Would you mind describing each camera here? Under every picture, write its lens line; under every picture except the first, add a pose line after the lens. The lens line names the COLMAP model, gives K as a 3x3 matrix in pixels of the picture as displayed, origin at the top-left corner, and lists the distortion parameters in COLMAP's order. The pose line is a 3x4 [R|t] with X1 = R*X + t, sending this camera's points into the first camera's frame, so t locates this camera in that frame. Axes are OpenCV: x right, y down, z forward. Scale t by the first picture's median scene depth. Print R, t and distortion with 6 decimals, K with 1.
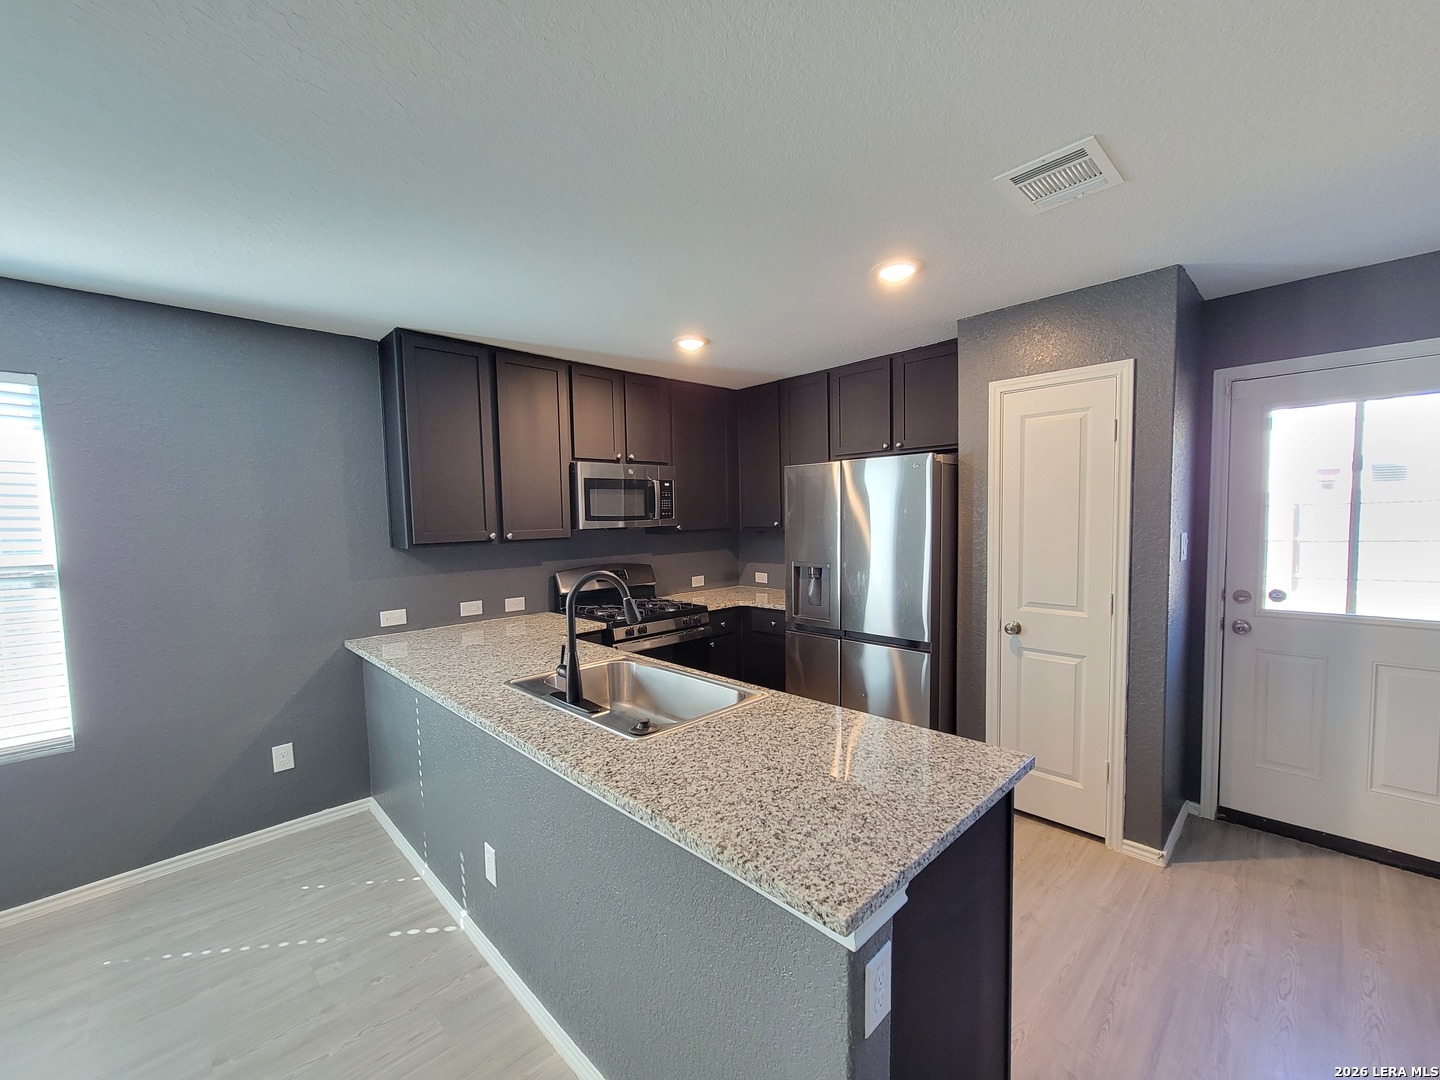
lens RADIAL K [[586.3, 0, 716.2], [0, 586.3, 547.4], [0, 0, 1]] dist [-0.002689, -0.000073]
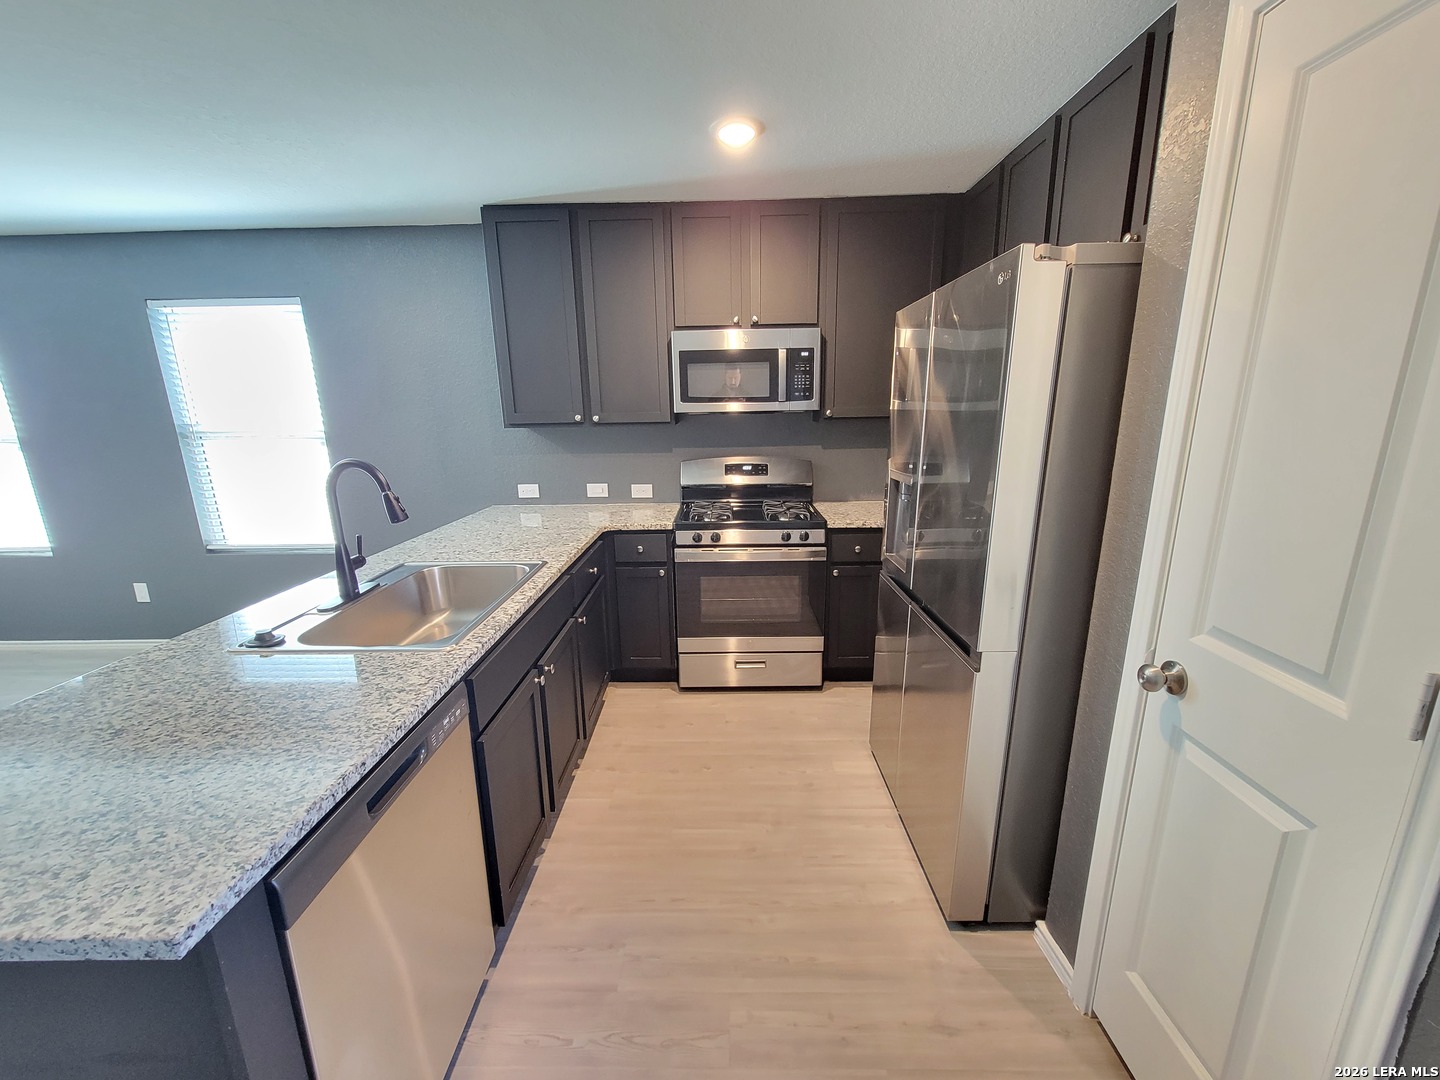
lens RADIAL K [[586.3, 0, 718.5], [0, 586.3, 550.6], [0, 0, 1]] dist [-0.002689, -0.000073]
pose [[0.710978, 0.174956, -0.681102, 0.446857], [-0.038843, 0.976848, 0.210378, -0.016657], [0.702140, -0.123118, 0.701314, 0.417779]]
